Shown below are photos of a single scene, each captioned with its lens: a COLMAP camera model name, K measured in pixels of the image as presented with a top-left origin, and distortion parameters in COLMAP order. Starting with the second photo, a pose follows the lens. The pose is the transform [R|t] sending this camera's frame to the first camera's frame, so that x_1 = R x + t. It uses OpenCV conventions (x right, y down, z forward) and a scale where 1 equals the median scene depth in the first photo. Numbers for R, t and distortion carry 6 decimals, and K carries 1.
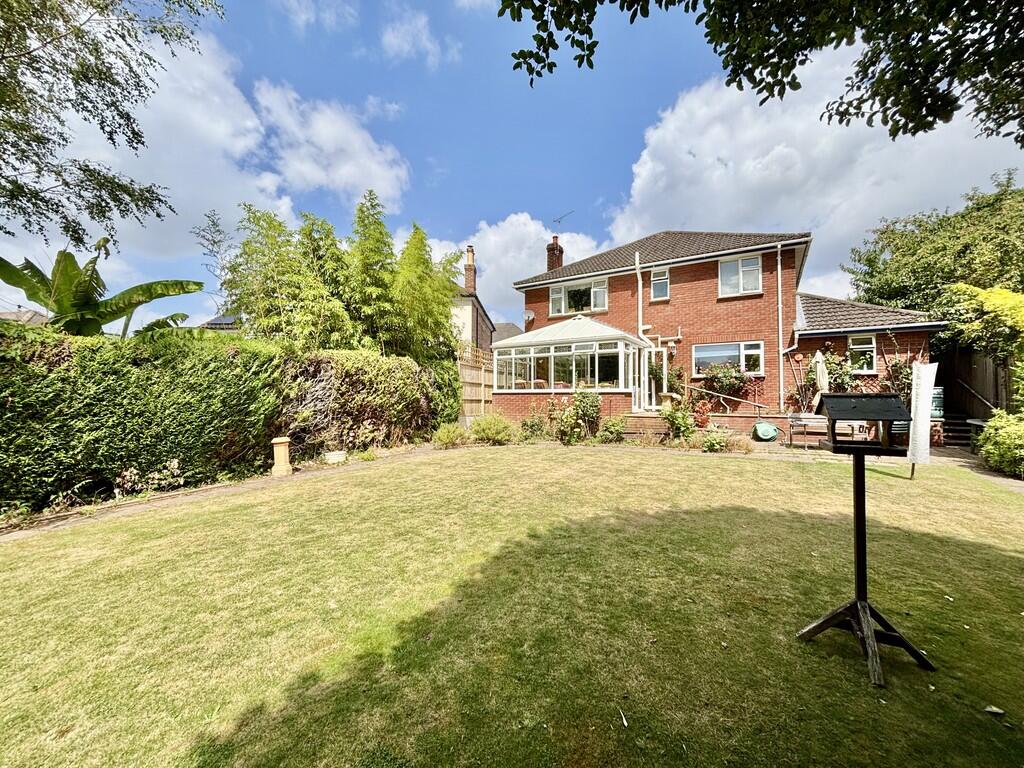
lens RADIAL K [[410.0, 0, 512.0], [0, 410.0, 384.0], [0, 0, 1]] dist [0.000867, -0.000320]
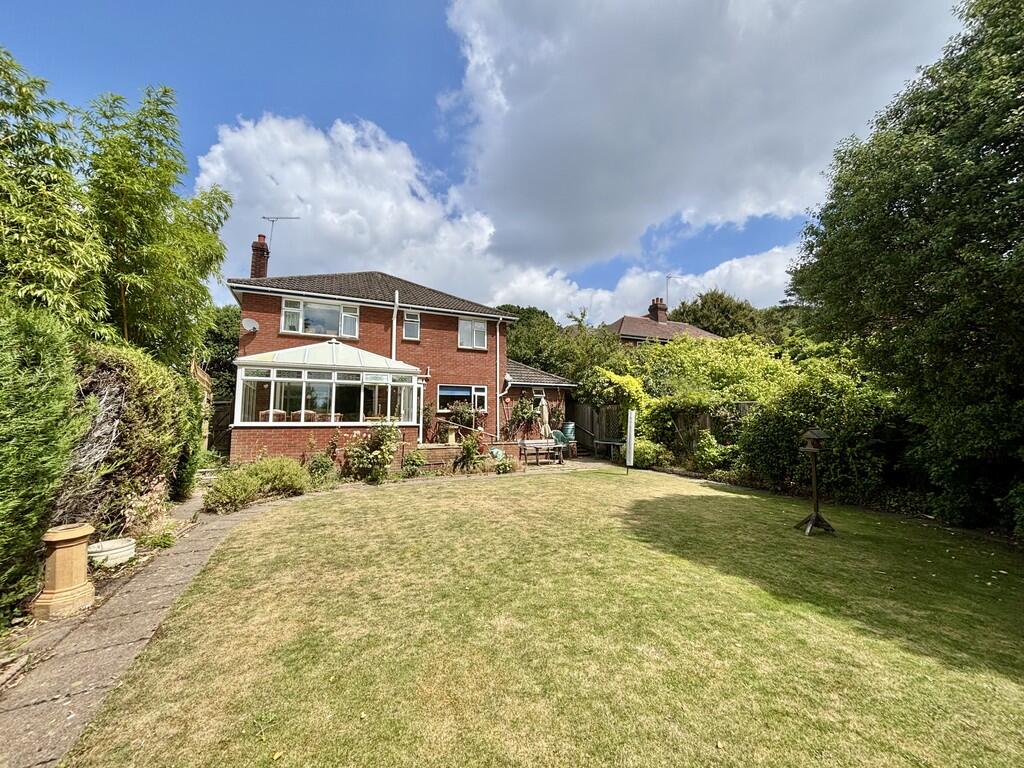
lens RADIAL K [[410.0, 0, 512.0], [0, 410.0, 384.0], [0, 0, 1]] dist [0.000867, -0.000320]
pose [[0.556634, 0.084376, 0.826462, -0.453151], [-0.018762, 0.995852, -0.089033, 0.002878], [-0.830546, 0.034052, 0.555909, 0.223563]]
